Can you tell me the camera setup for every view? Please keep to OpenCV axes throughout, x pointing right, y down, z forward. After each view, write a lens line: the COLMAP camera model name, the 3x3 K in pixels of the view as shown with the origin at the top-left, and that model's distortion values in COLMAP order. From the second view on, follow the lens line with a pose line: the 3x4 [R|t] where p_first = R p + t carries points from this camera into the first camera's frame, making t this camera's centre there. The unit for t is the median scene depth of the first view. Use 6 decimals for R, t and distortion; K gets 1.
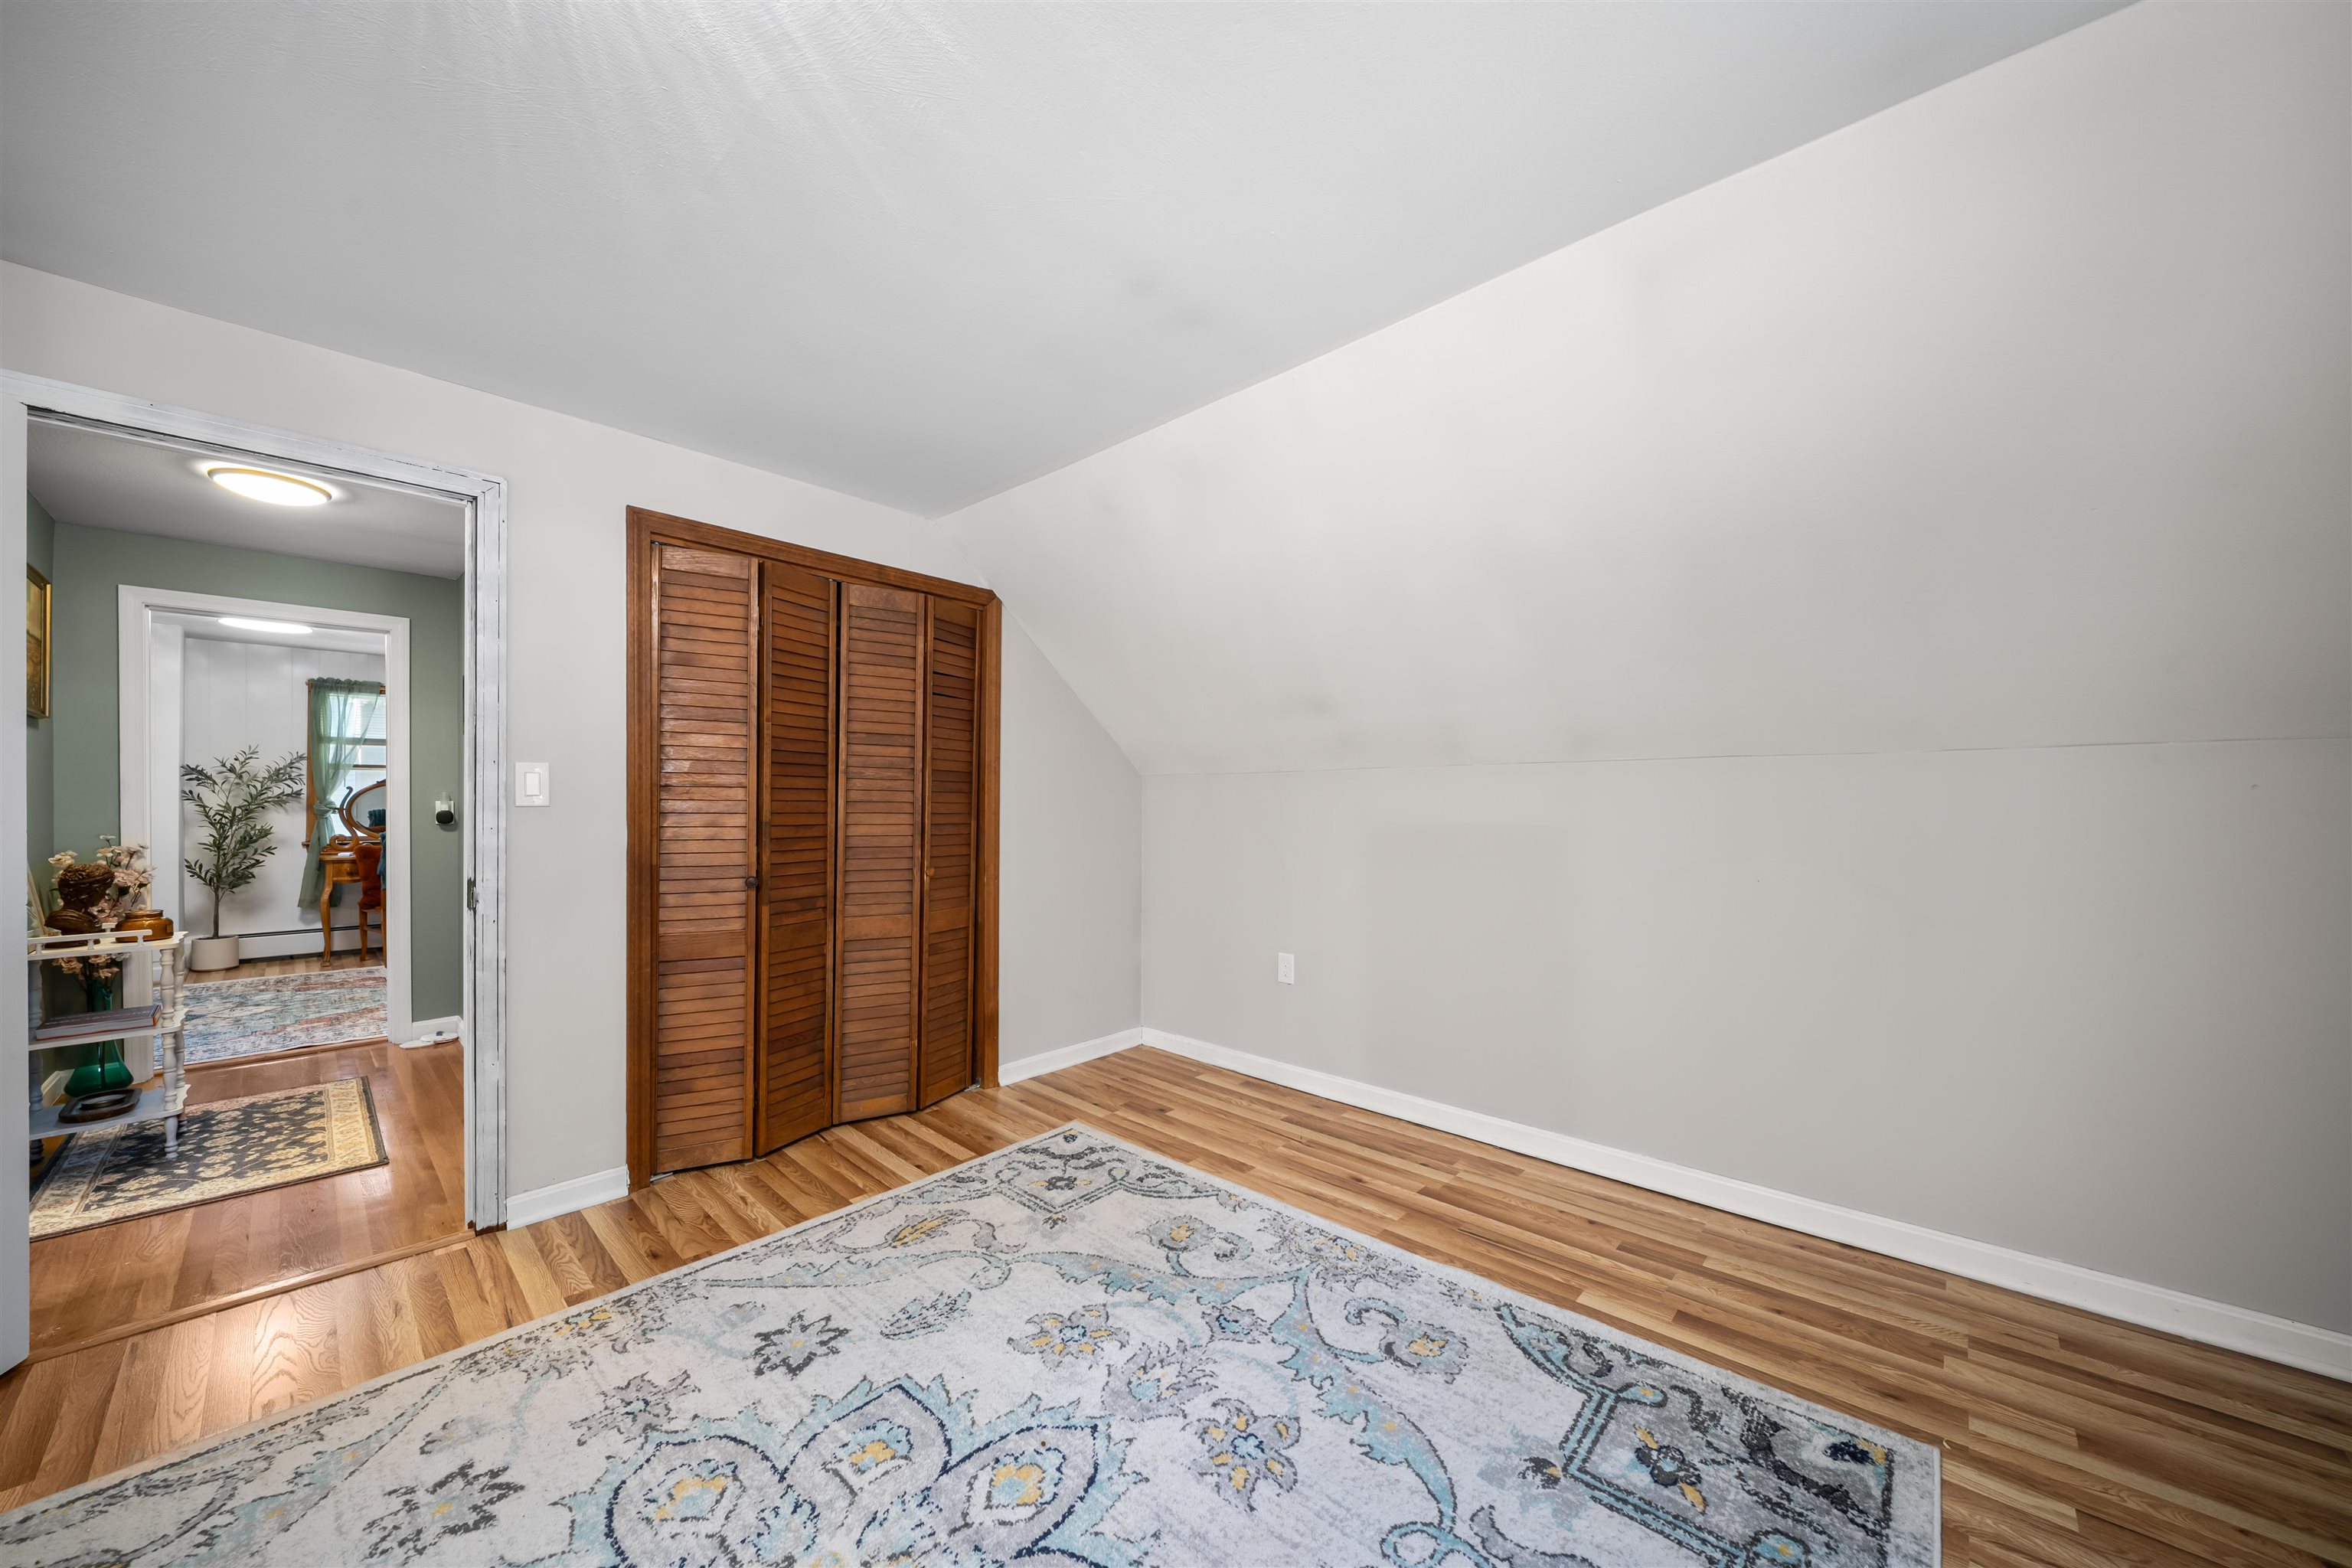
lens RADIAL K [[843.2, 0, 1170.7], [0, 843.2, 798.1], [0, 0, 1]] dist [0.003415, -0.005350]
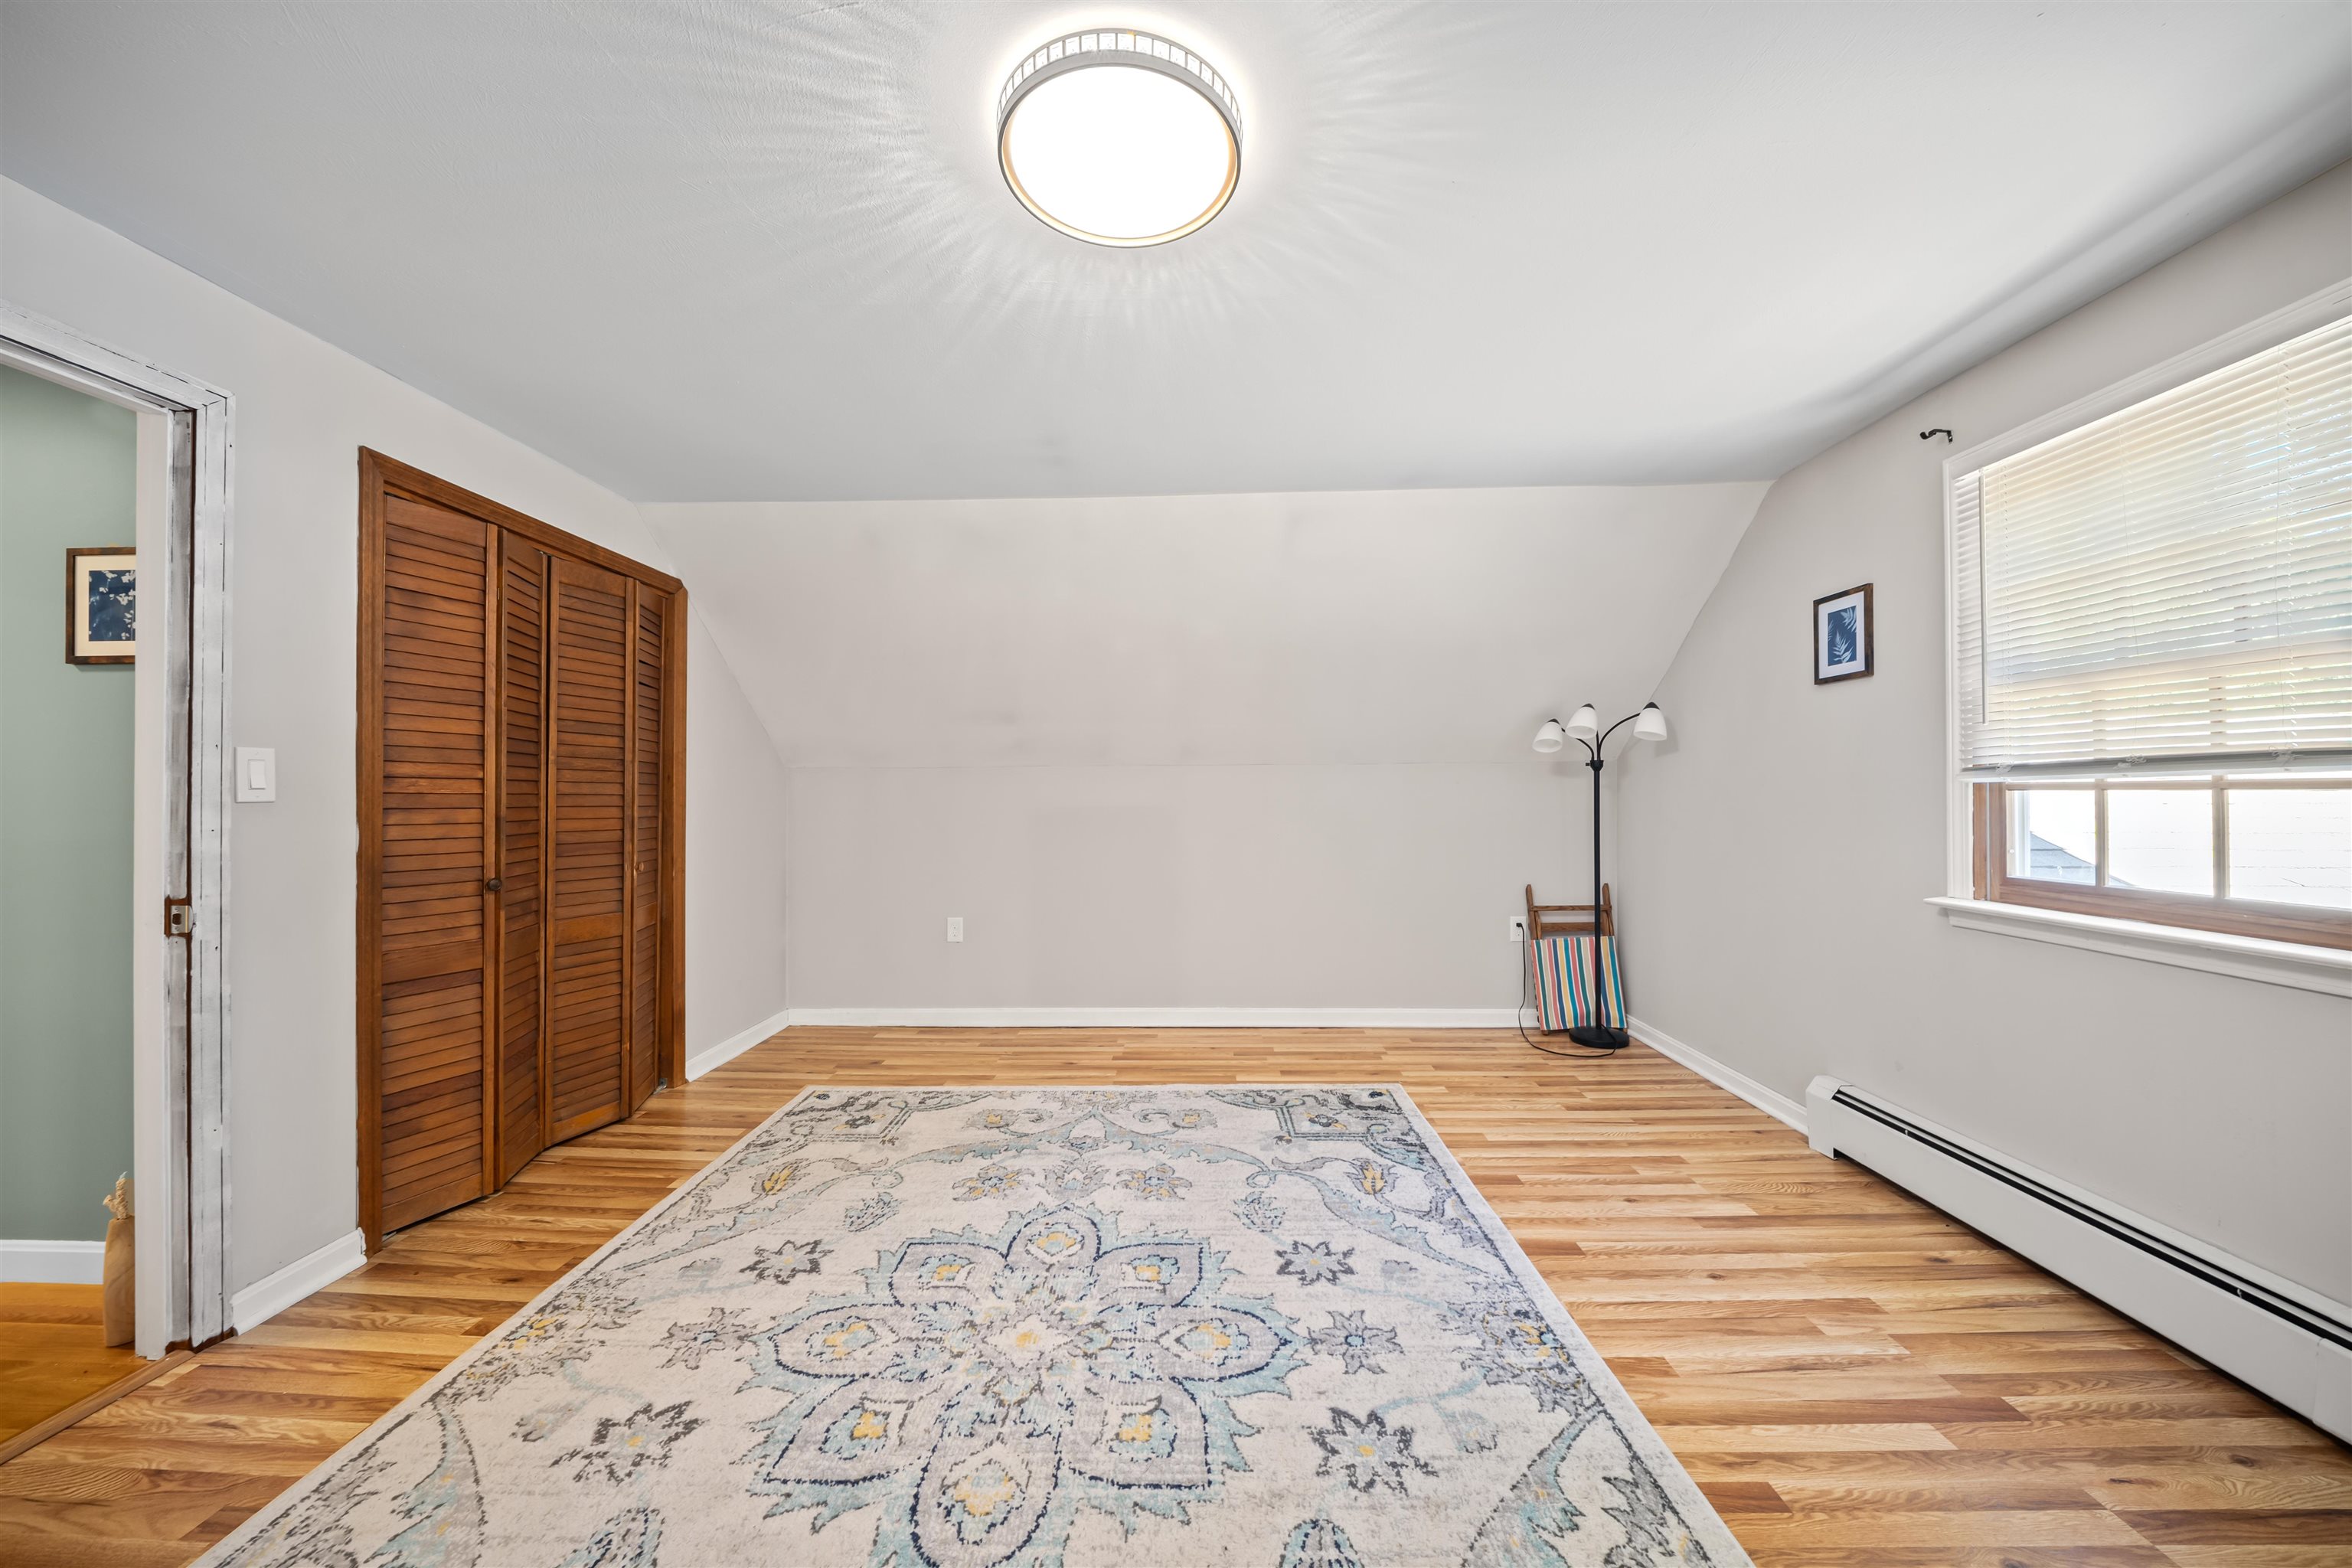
lens RADIAL K [[843.2, 0, 1169.7], [0, 843.2, 775.5], [0, 0, 1]] dist [0.003415, -0.005350]
pose [[0.752269, 0.006712, 0.658822, -0.573331], [0.004814, 0.999865, -0.015684, 0.001374], [-0.658838, 0.014971, 0.752136, -0.158677]]
